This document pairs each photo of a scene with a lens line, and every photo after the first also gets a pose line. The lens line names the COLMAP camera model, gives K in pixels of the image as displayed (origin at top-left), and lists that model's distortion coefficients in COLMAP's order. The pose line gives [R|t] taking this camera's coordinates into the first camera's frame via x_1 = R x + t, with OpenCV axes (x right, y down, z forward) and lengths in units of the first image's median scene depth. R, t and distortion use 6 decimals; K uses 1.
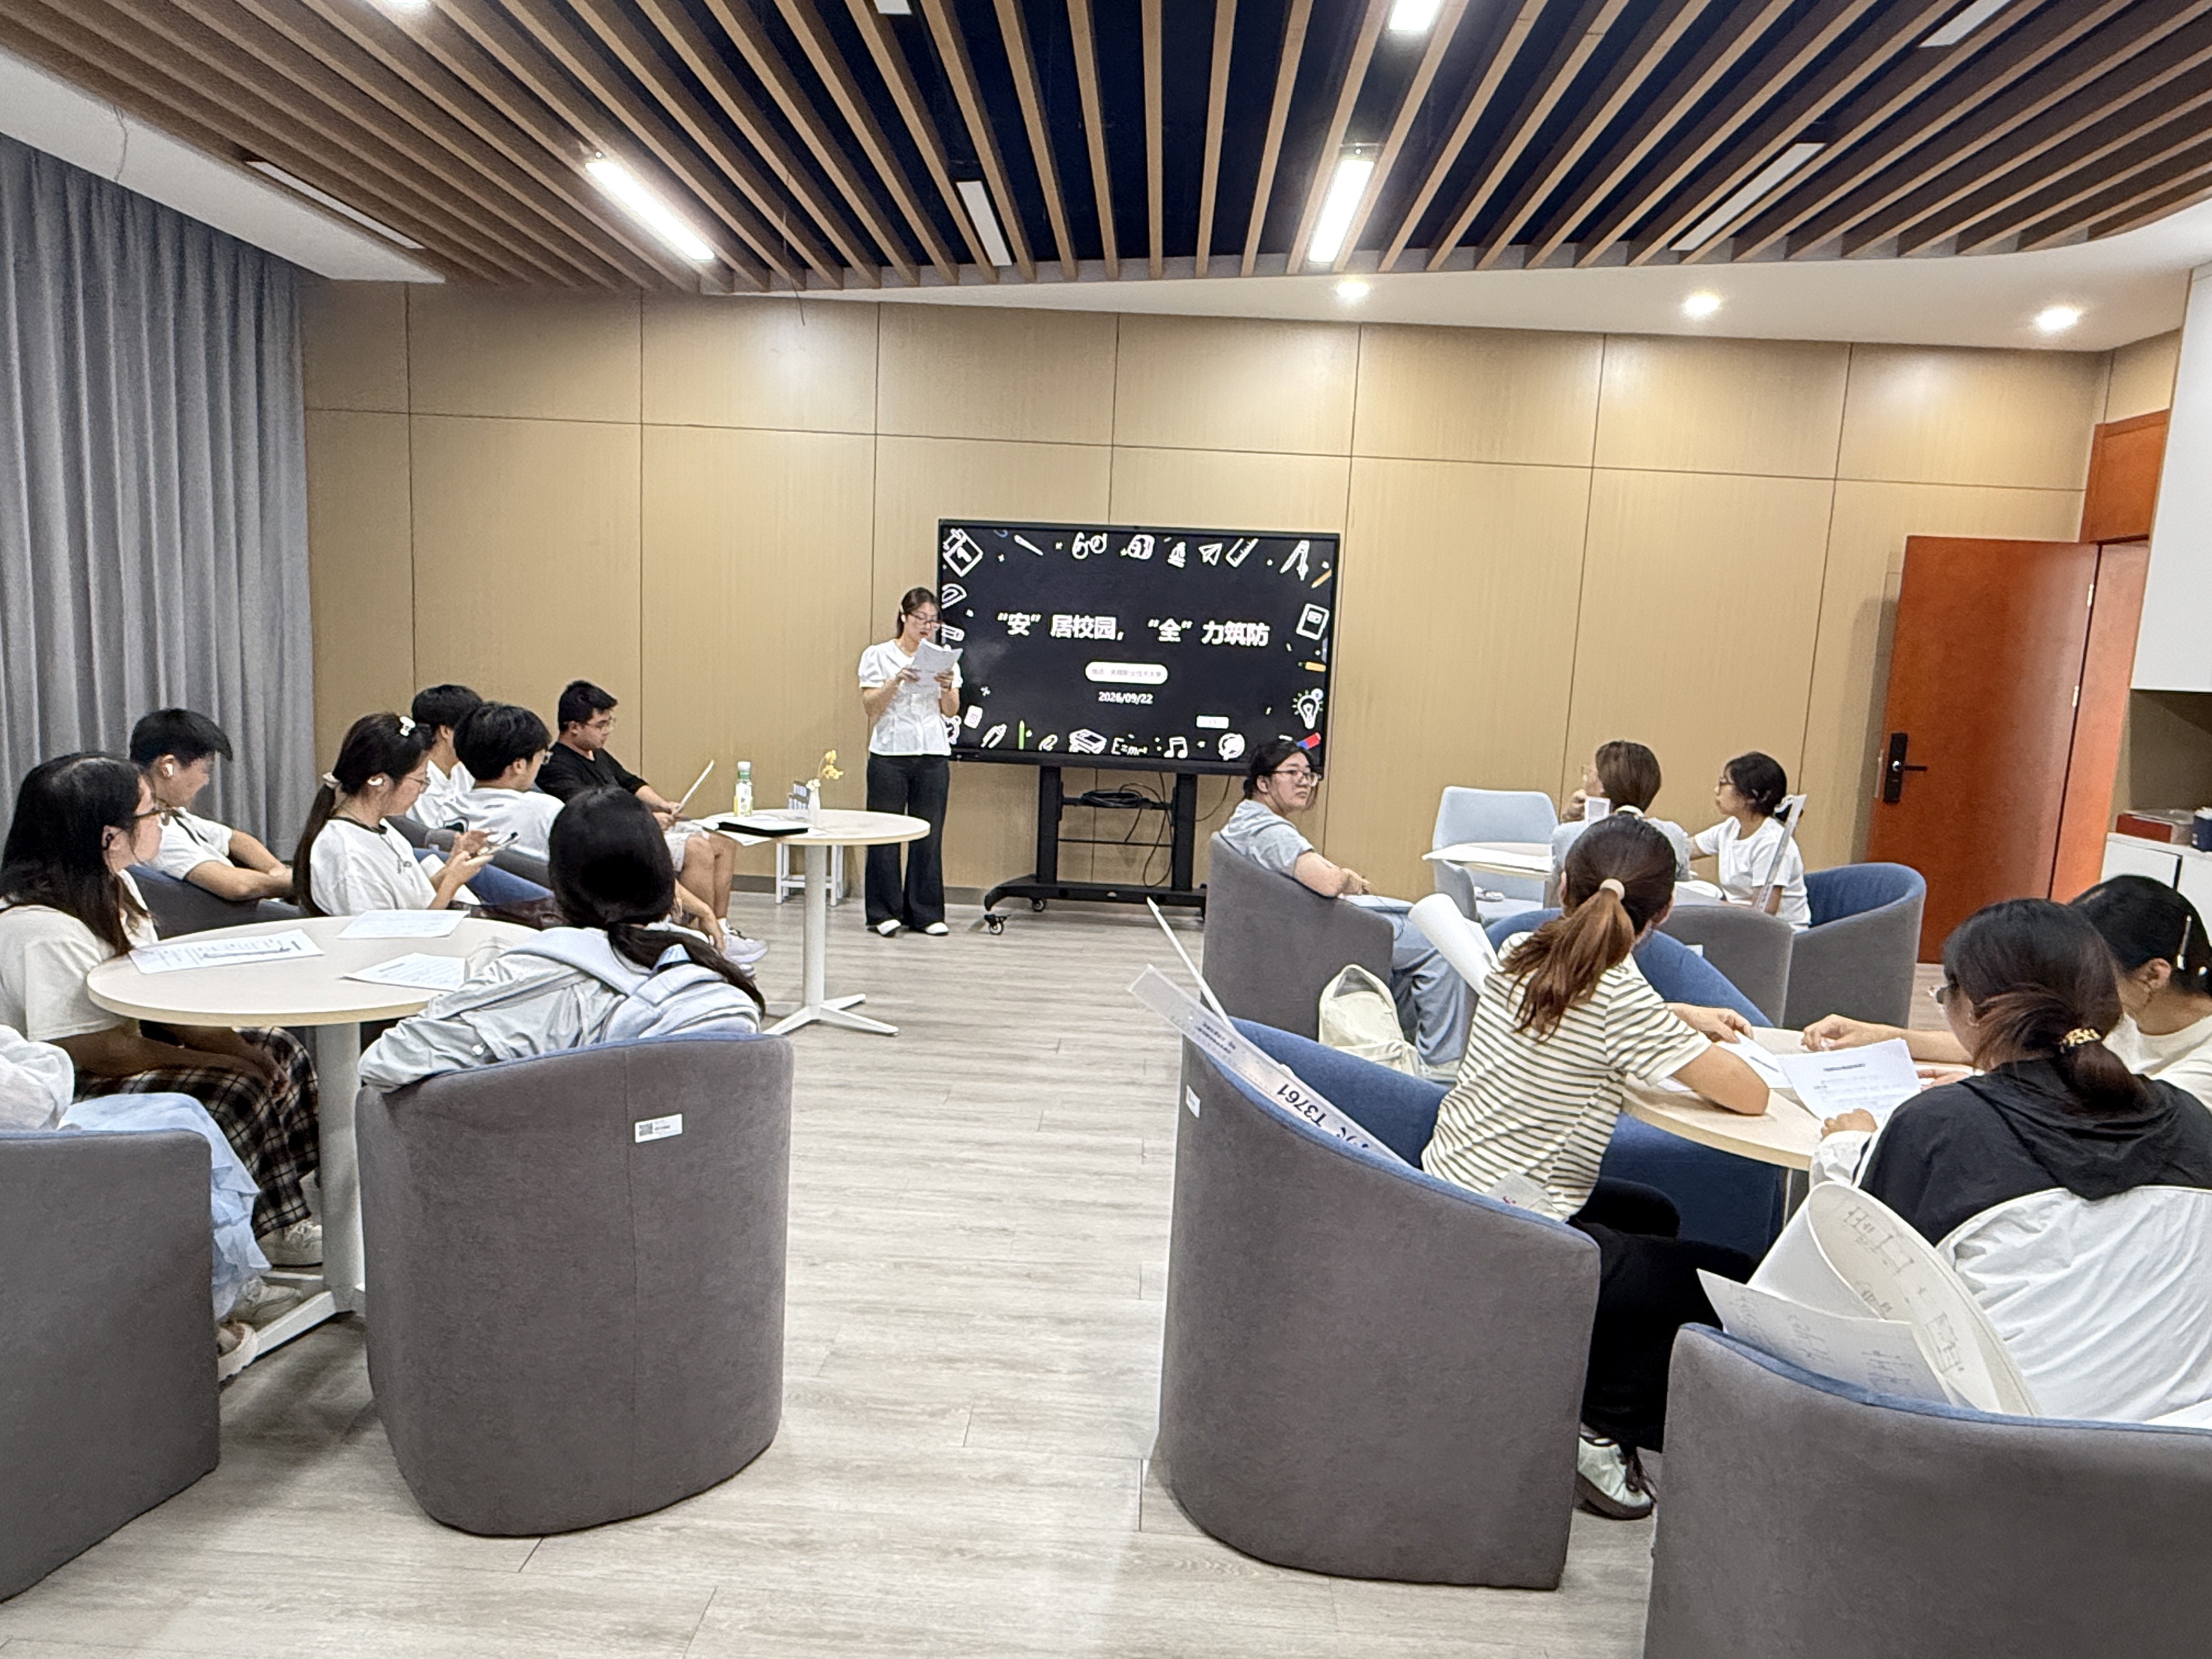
lens RADIAL K [[1390.4, 0, 1106.5], [0, 1390.4, 834.6], [0, 0, 1]] dist [0.007273, 0.002329]
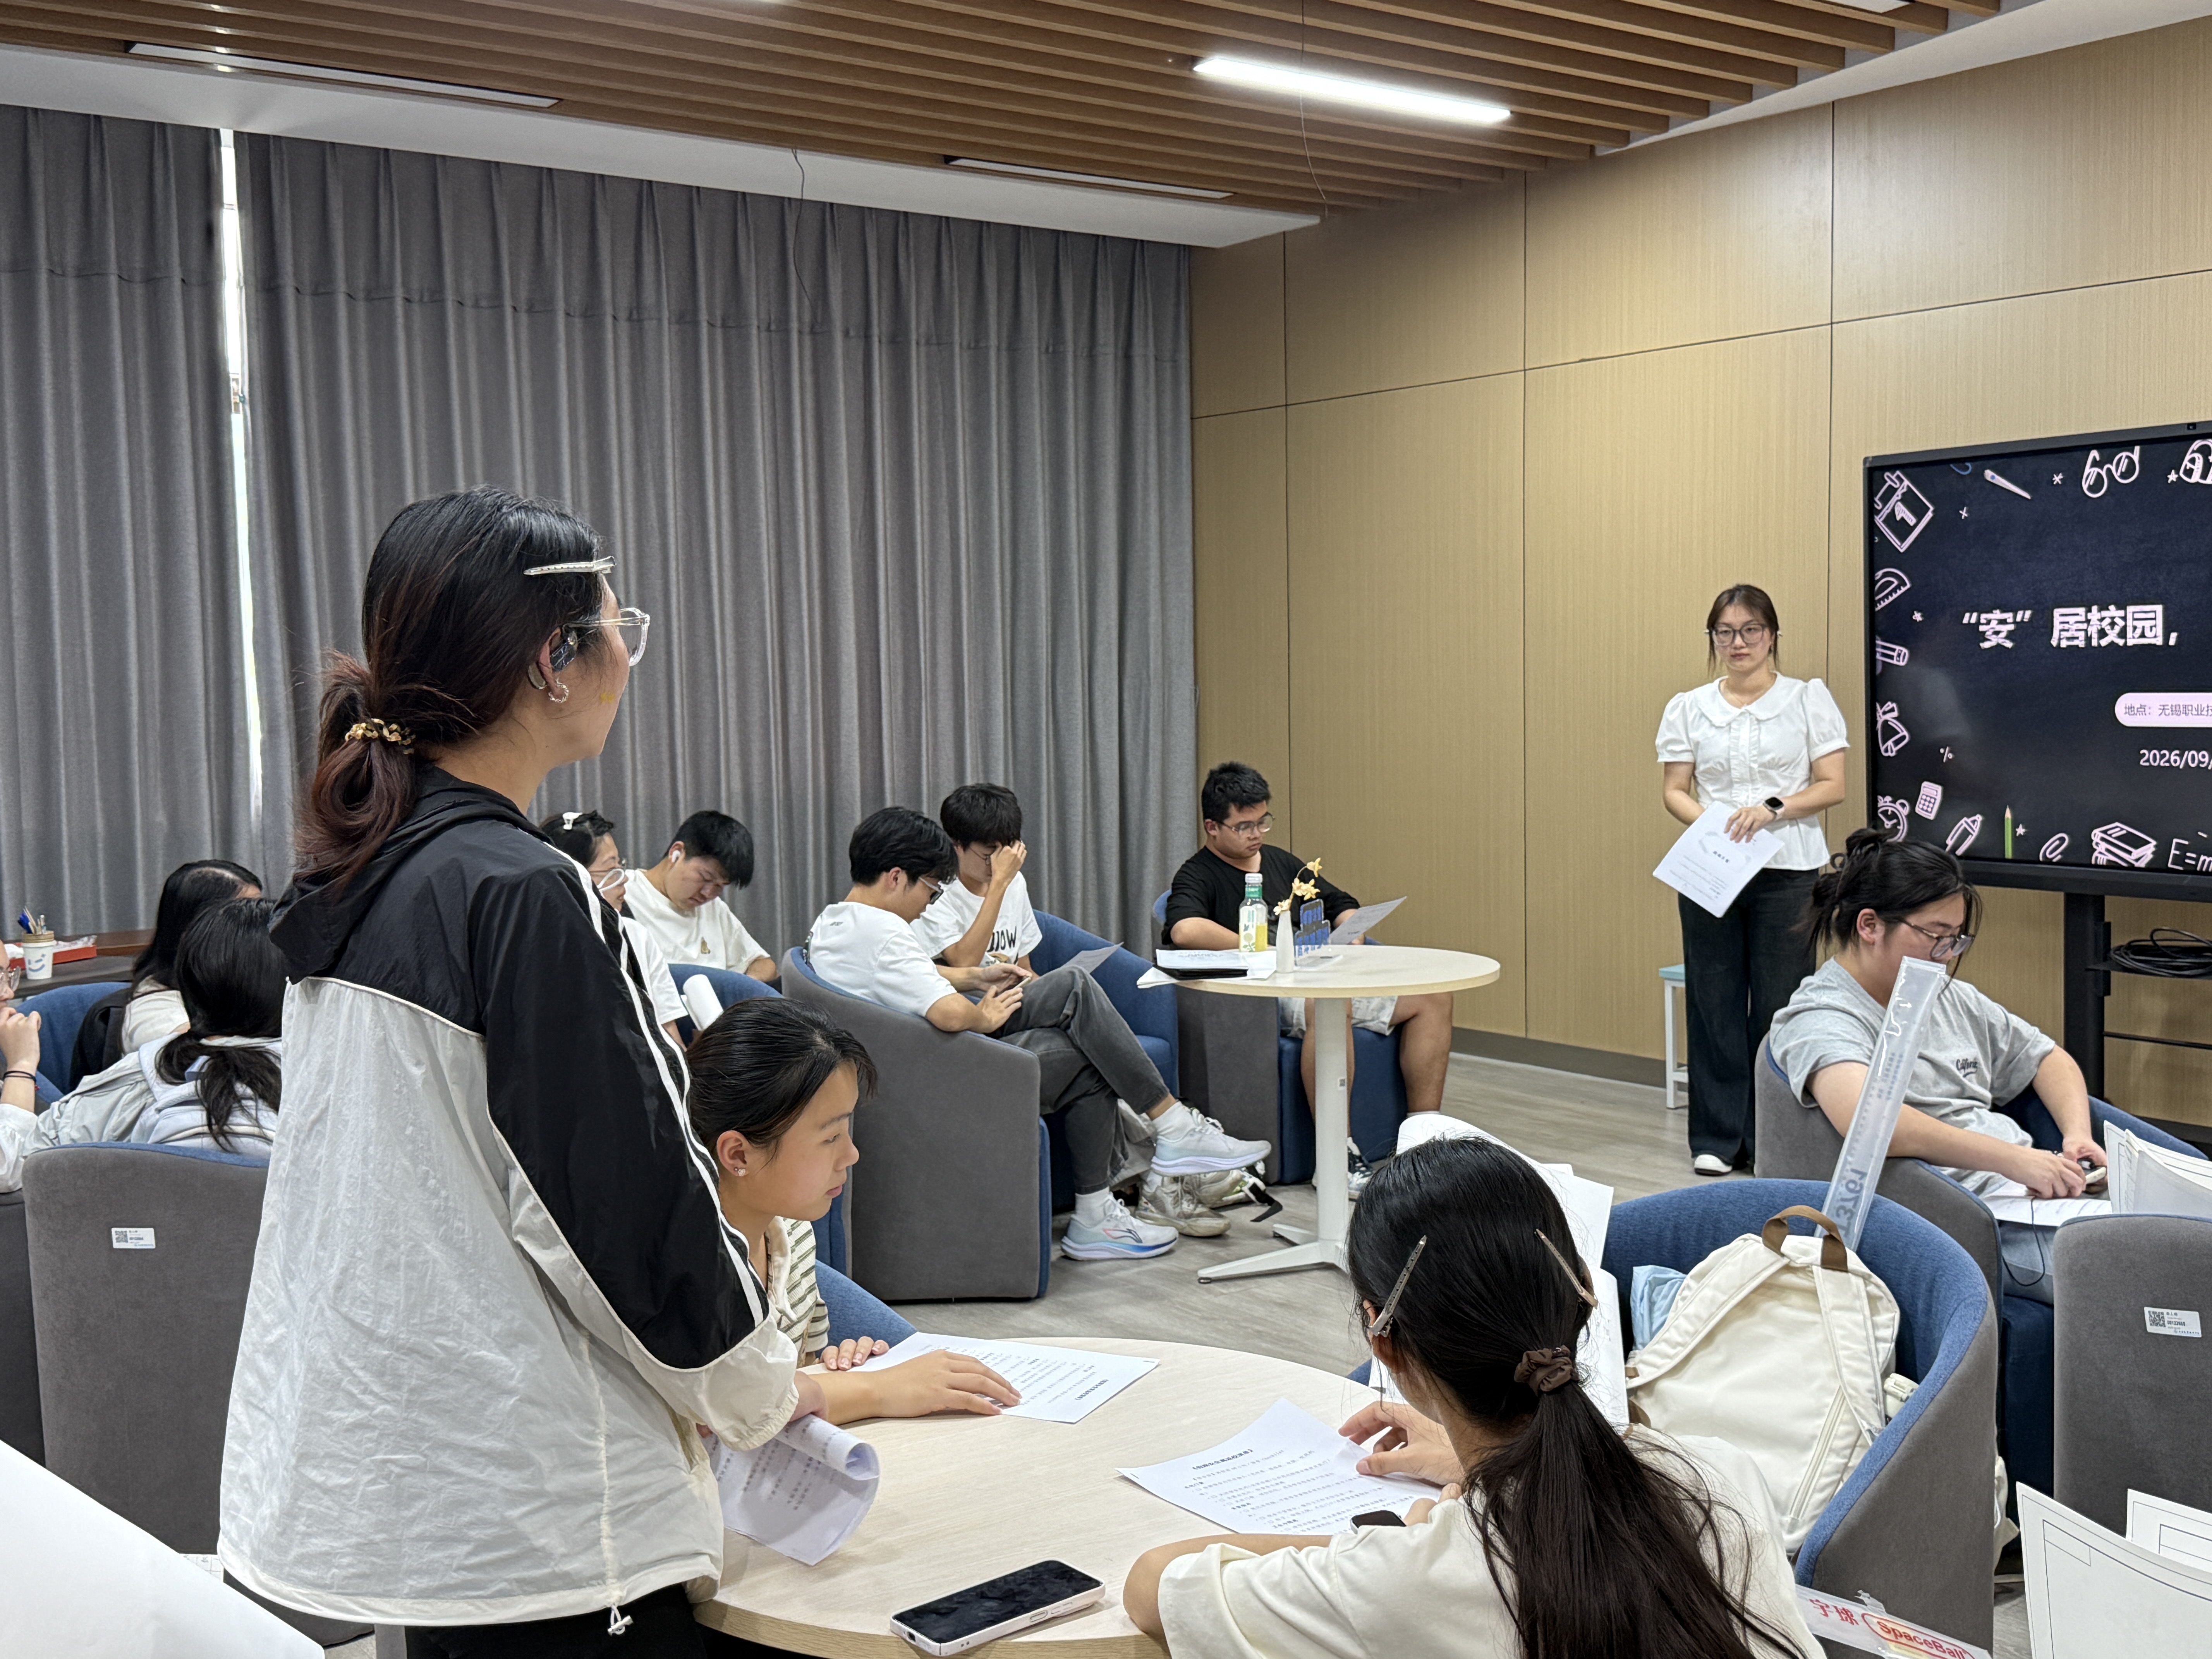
lens RADIAL K [[2371.5, 0, 1107.7], [0, 2371.5, 828.2], [0, 0, 1]] dist [-0.007833, 0.000000]
pose [[0.642760, -0.007485, -0.766031, 0.424204], [-0.053845, 0.997038, -0.054923, -0.004044], [0.764173, 0.076549, 0.640453, 0.146309]]
